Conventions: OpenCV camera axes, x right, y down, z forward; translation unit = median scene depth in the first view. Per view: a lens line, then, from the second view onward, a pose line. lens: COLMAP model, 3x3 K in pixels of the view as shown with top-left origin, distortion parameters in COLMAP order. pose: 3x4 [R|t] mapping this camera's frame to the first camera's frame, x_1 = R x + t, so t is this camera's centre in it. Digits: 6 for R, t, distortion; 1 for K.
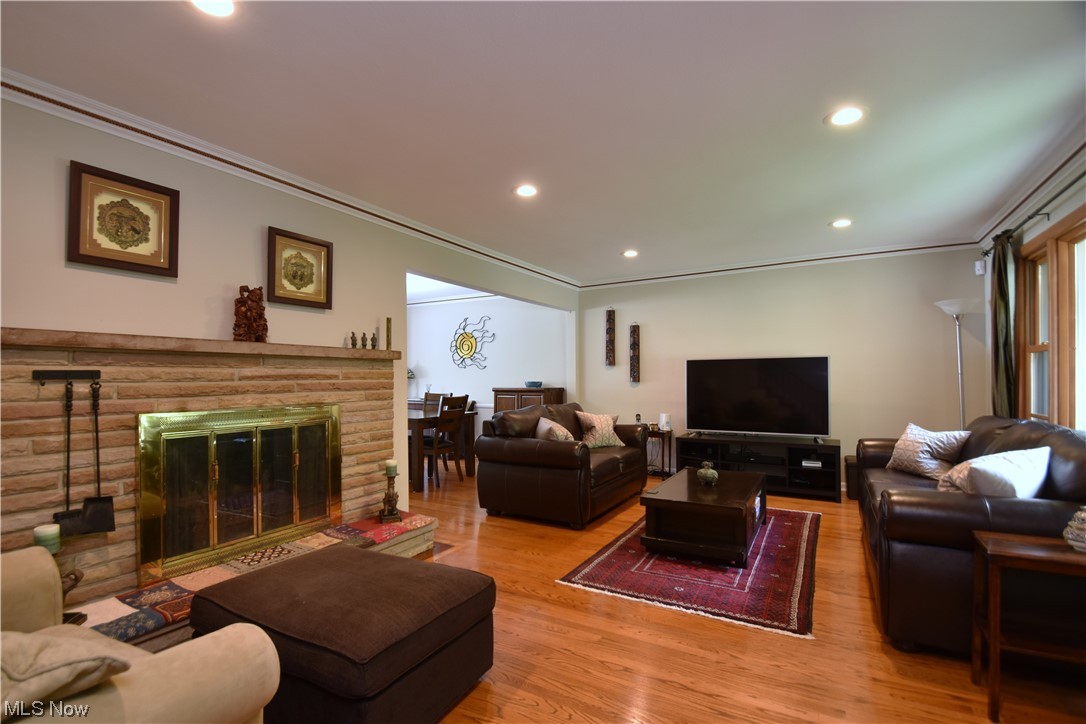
lens RADIAL K [[505.6, 0, 528.8], [0, 505.6, 377.6], [0, 0, 1]] dist [-0.021954, -0.000021]
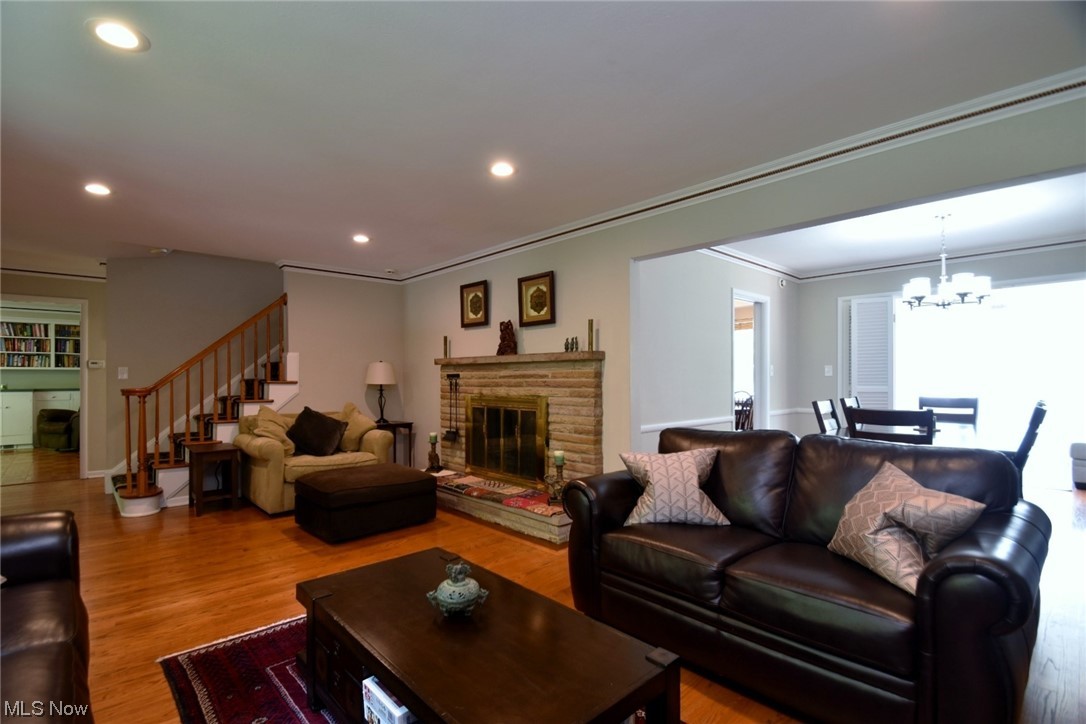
lens RADIAL K [[505.6, 0, 528.8], [0, 505.6, 377.6], [0, 0, 1]] dist [-0.021954, -0.000021]
pose [[-0.294189, 0.004331, -0.955738, 0.957847], [0.003242, 0.999989, 0.003534, -0.002957], [0.955742, -0.002059, -0.294199, 1.490820]]
